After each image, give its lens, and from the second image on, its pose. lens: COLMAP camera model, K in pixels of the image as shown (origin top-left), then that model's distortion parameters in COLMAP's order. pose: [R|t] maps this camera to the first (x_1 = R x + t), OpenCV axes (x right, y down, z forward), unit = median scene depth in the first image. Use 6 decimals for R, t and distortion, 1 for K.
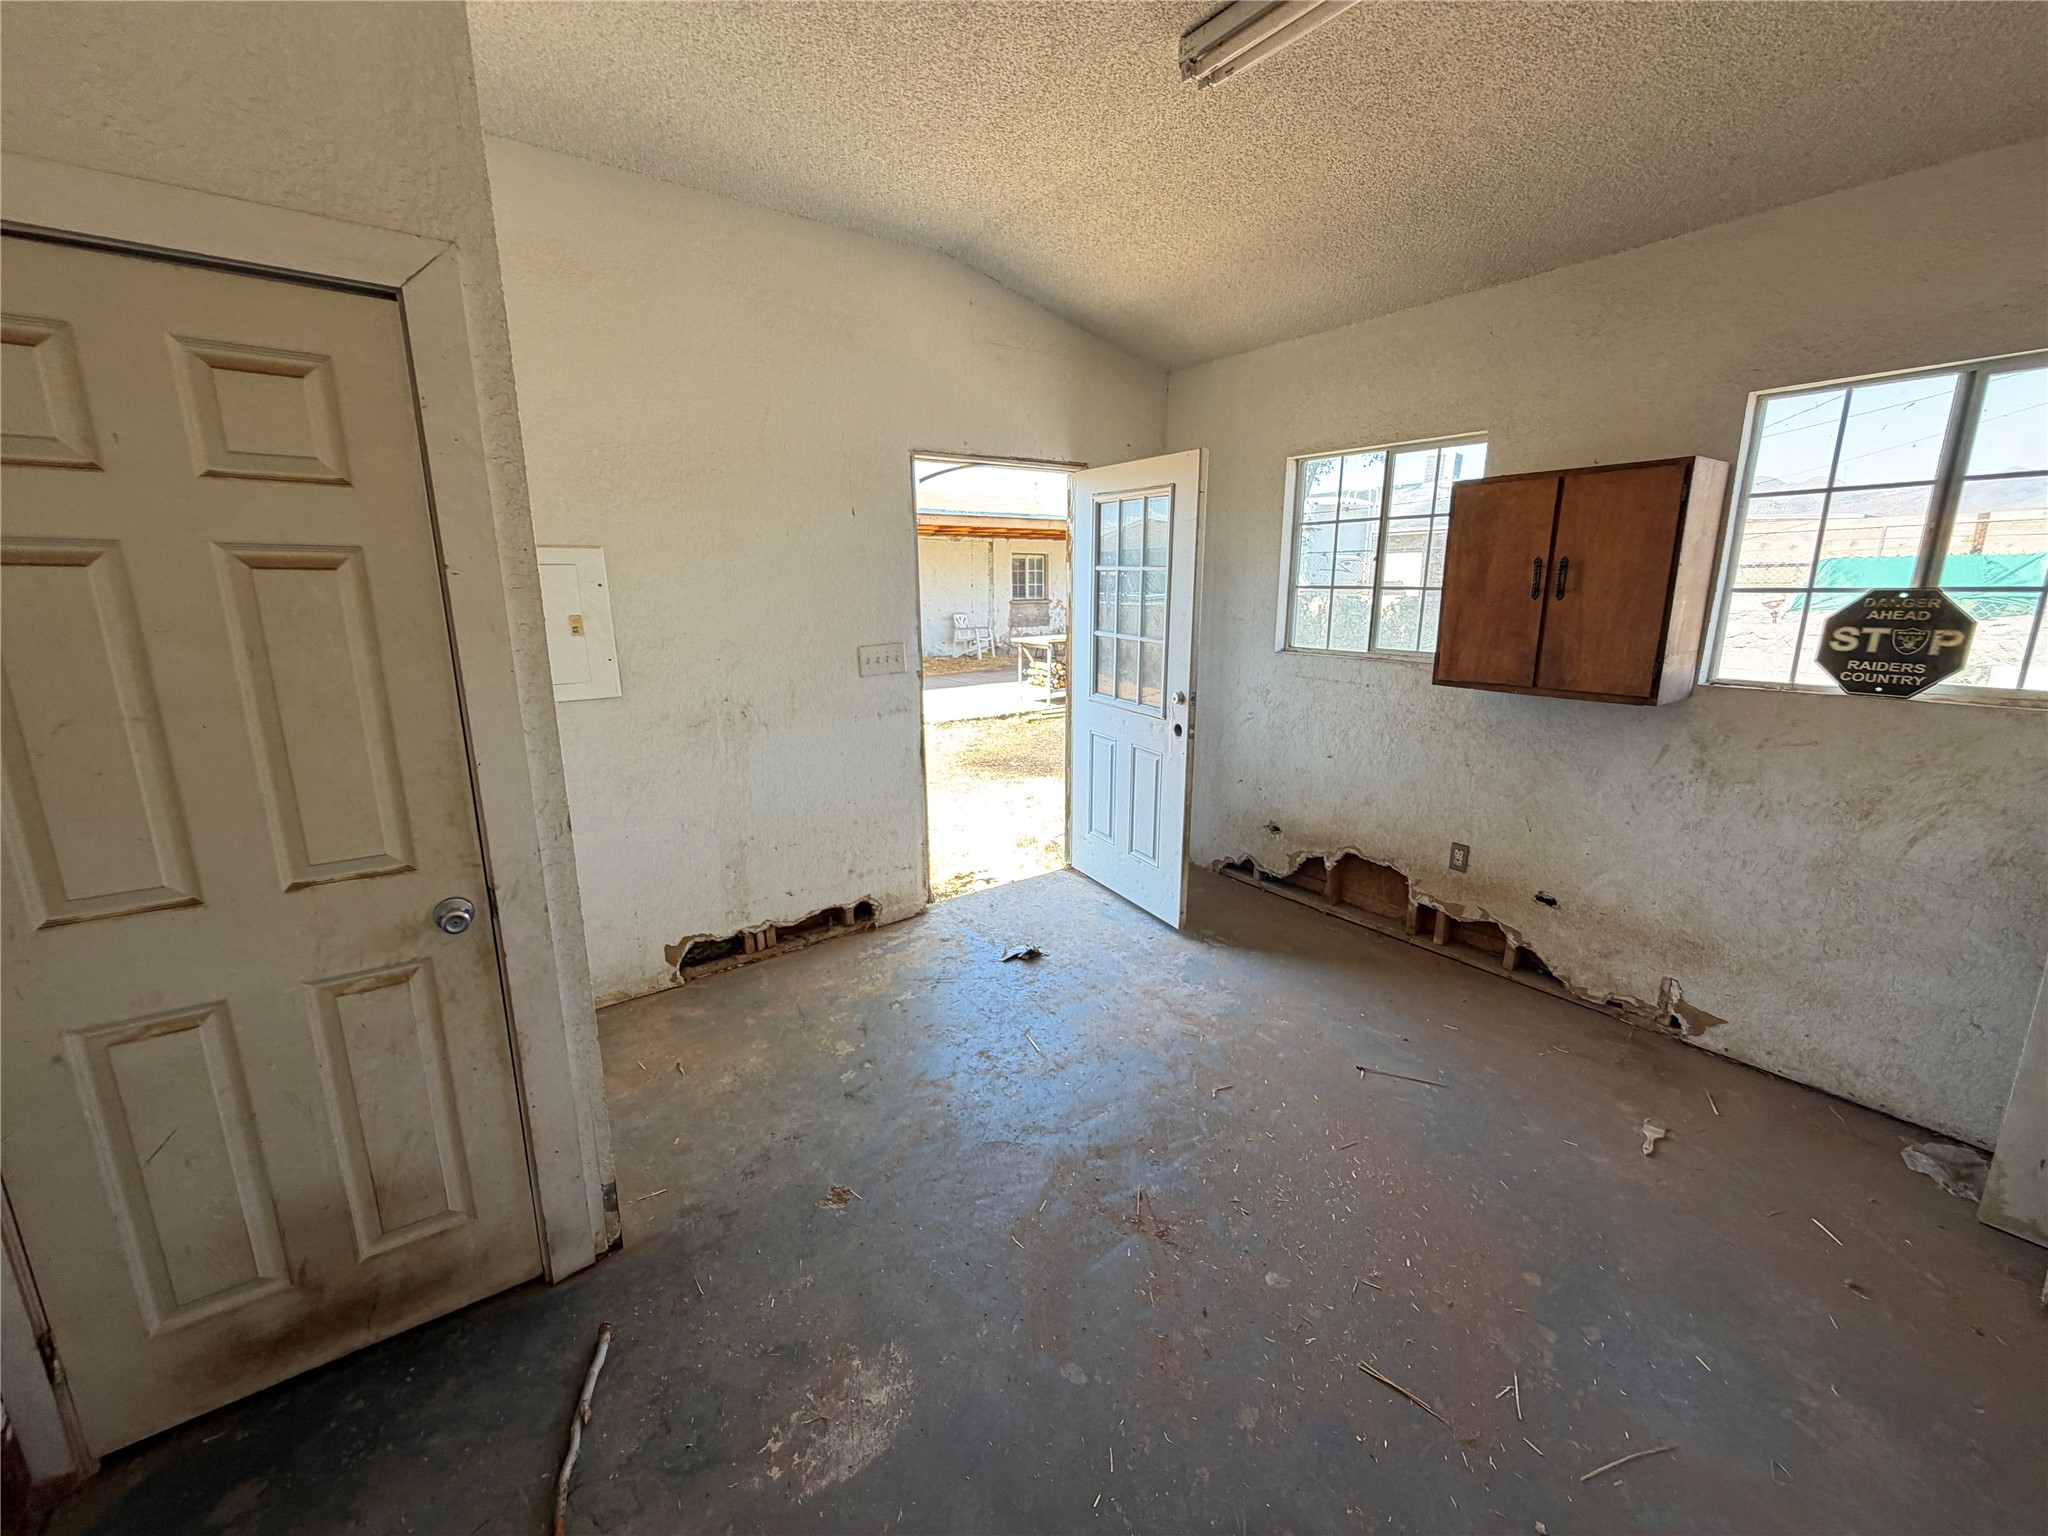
lens RADIAL K [[814.4, 0, 1020.1], [0, 814.4, 773.8], [0, 0, 1]] dist [0.000313, 0.000171]
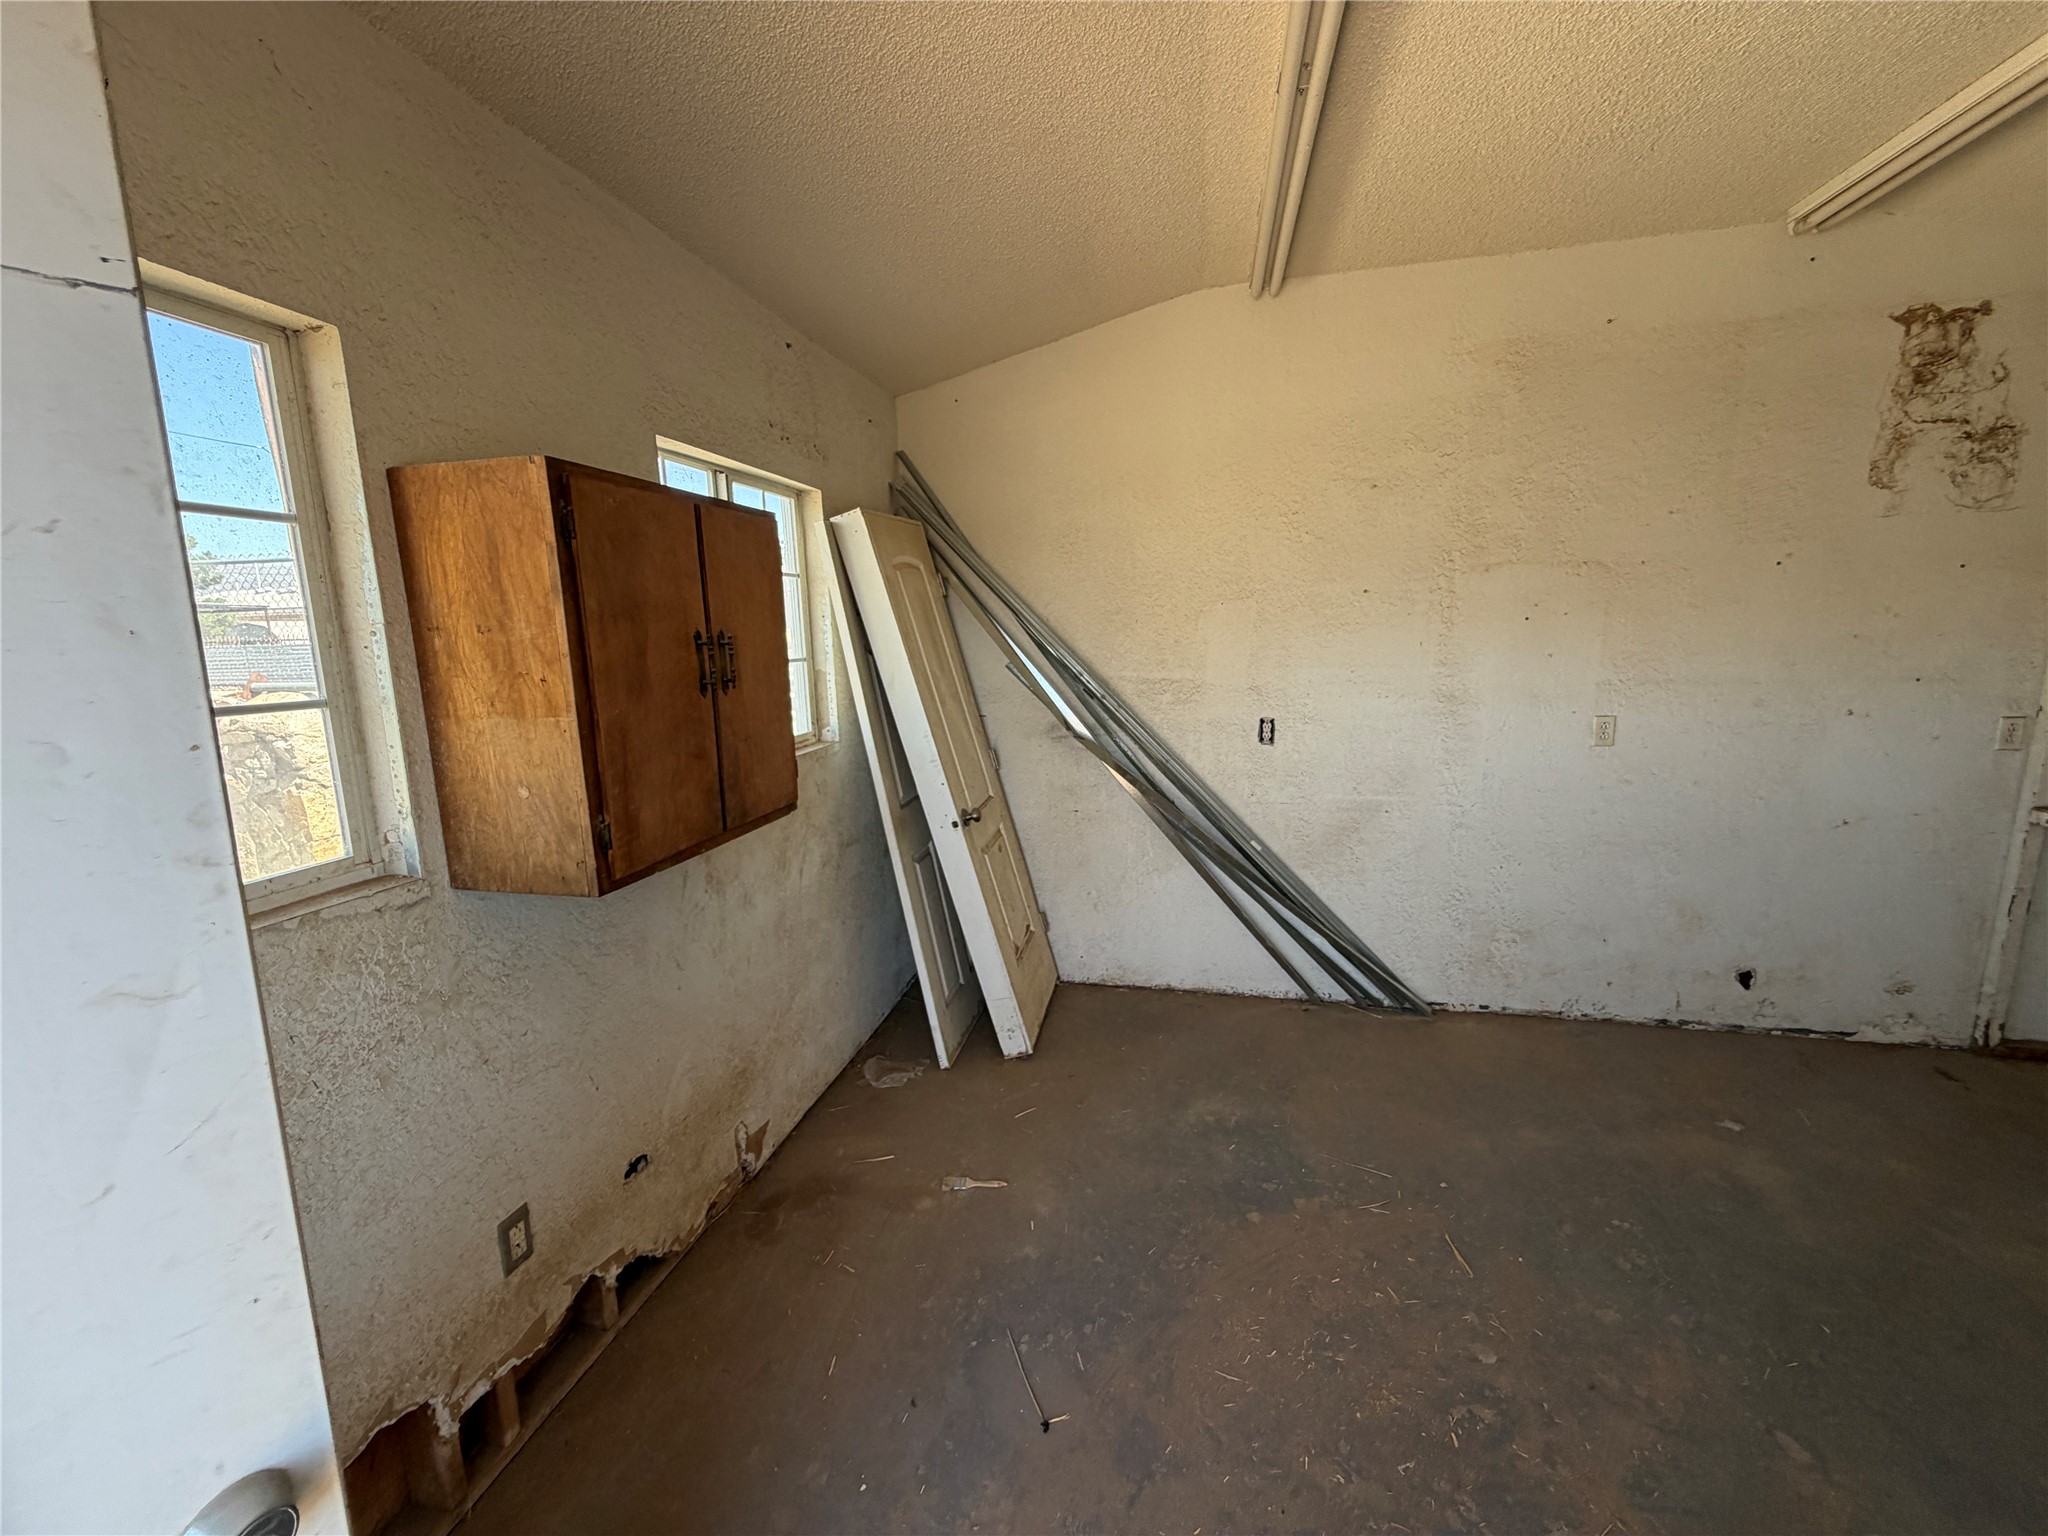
lens RADIAL K [[814.4, 0, 1020.1], [0, 814.4, 773.8], [0, 0, 1]] dist [0.000313, 0.000171]
pose [[-0.652897, -0.114186, 0.748791, 0.020845], [0.197905, 0.928515, 0.314154, -0.311316], [-0.731136, 0.353300, -0.583627, 1.226482]]
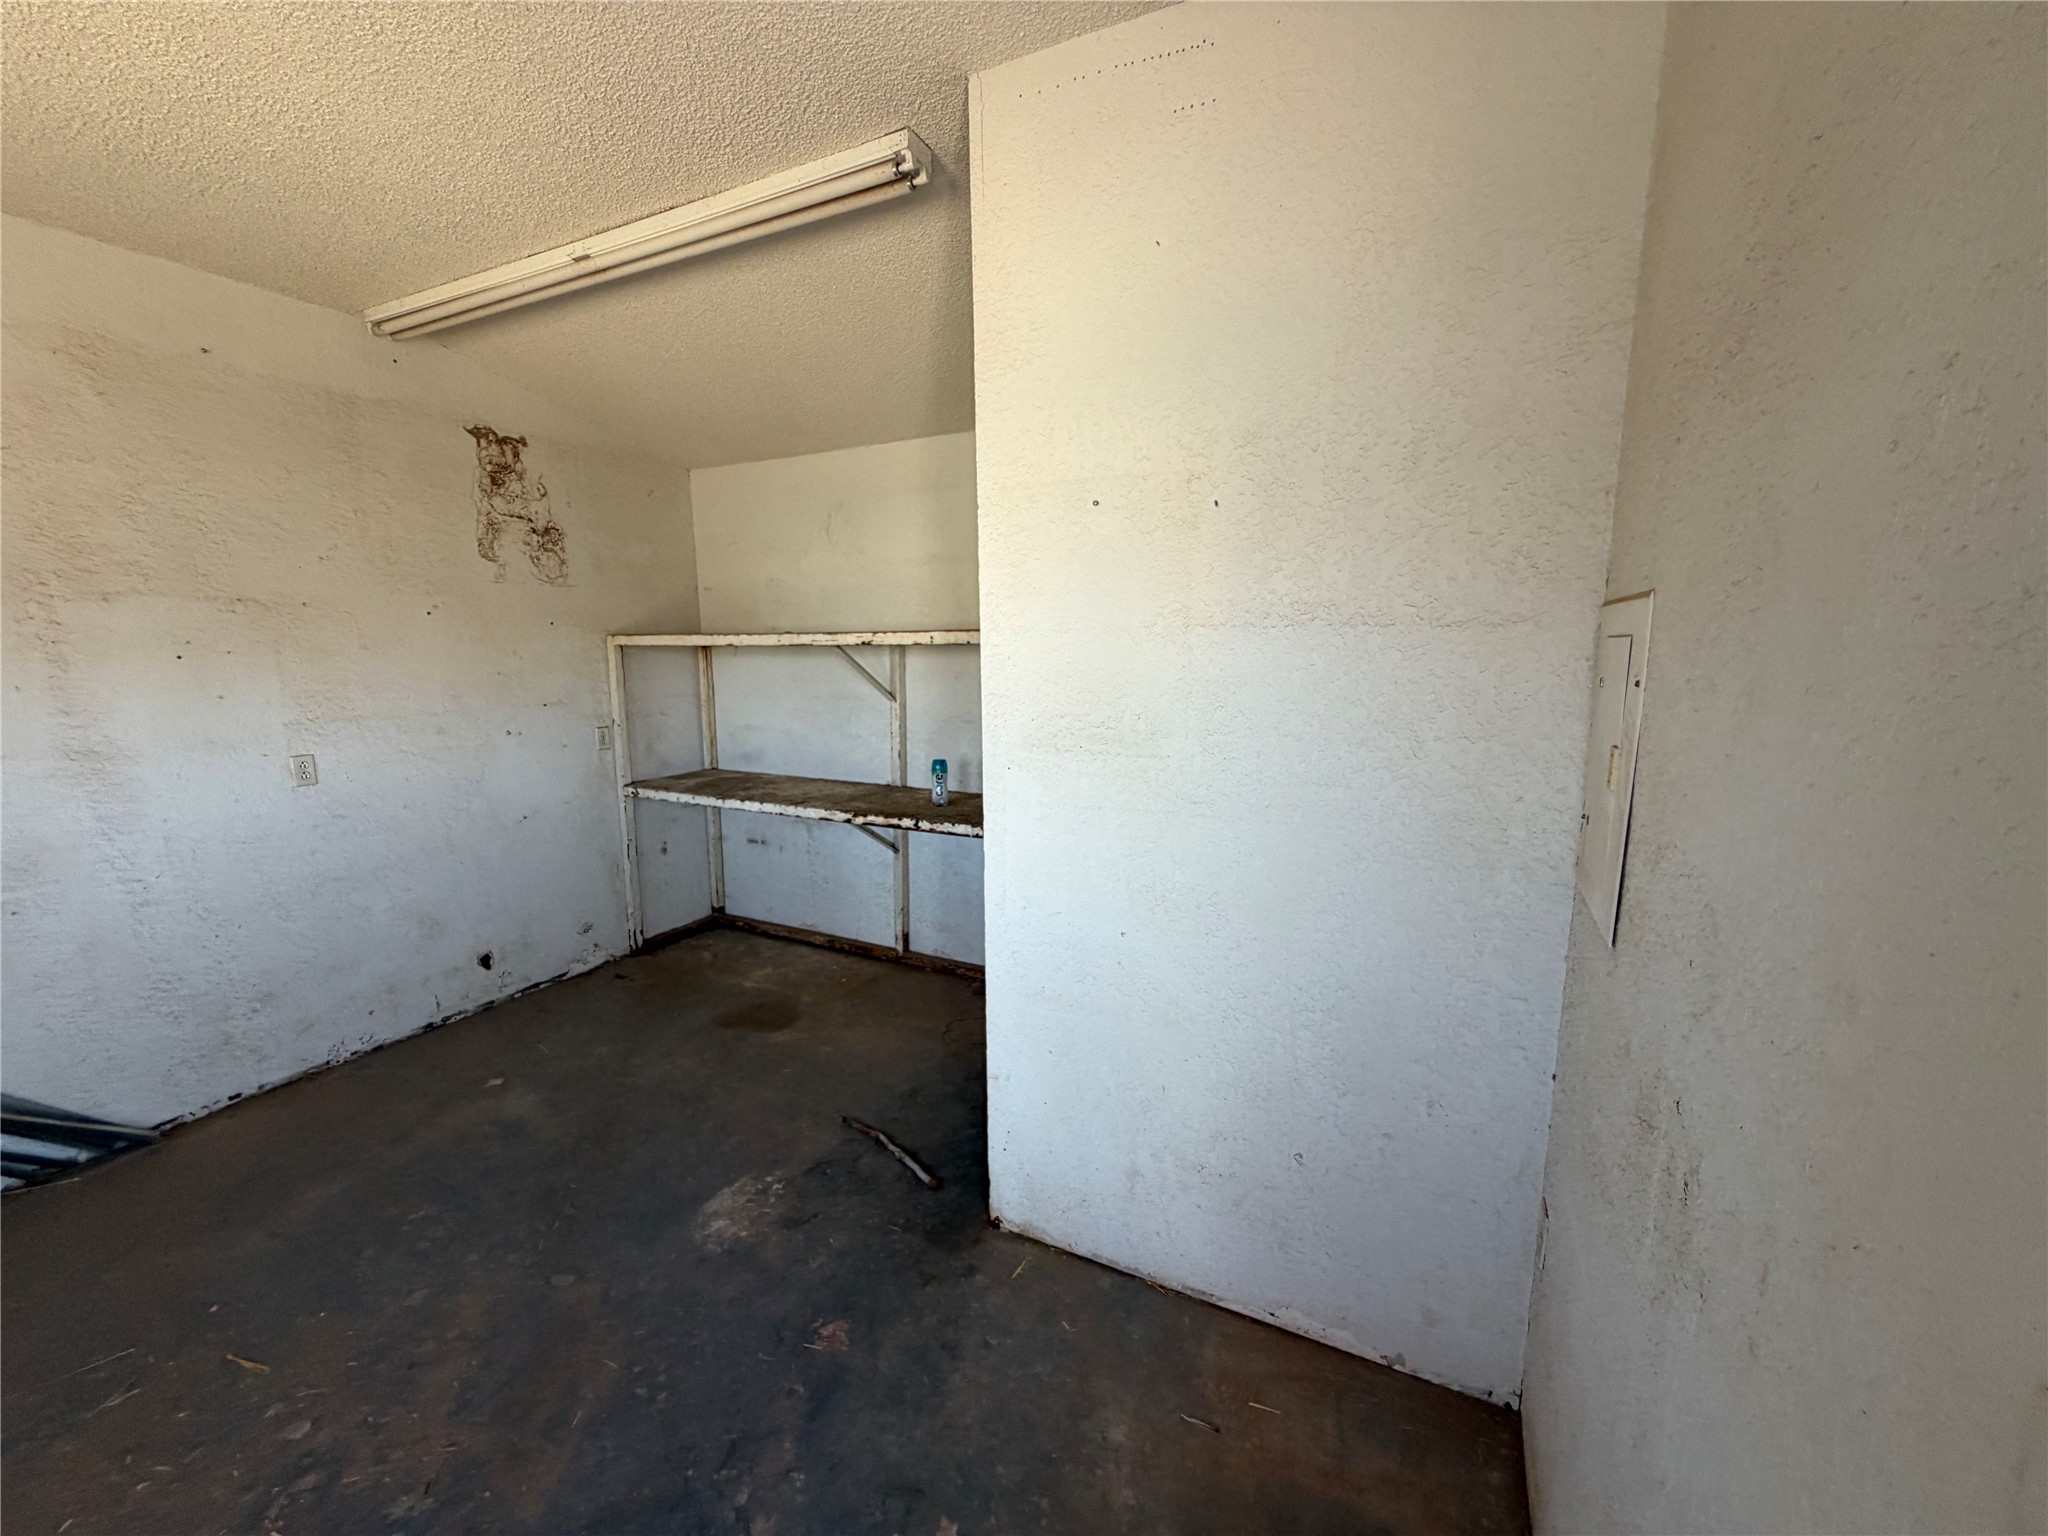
lens RADIAL K [[815.6, 0, 1020.6], [0, 815.6, 772.2], [0, 0, 1]] dist [-0.000285, 0.000030]
pose [[-0.895908, 0.077397, -0.437445, -0.049616], [-0.090597, 0.932179, 0.350478, -0.332453], [0.434903, 0.353627, -0.828135, 1.315711]]
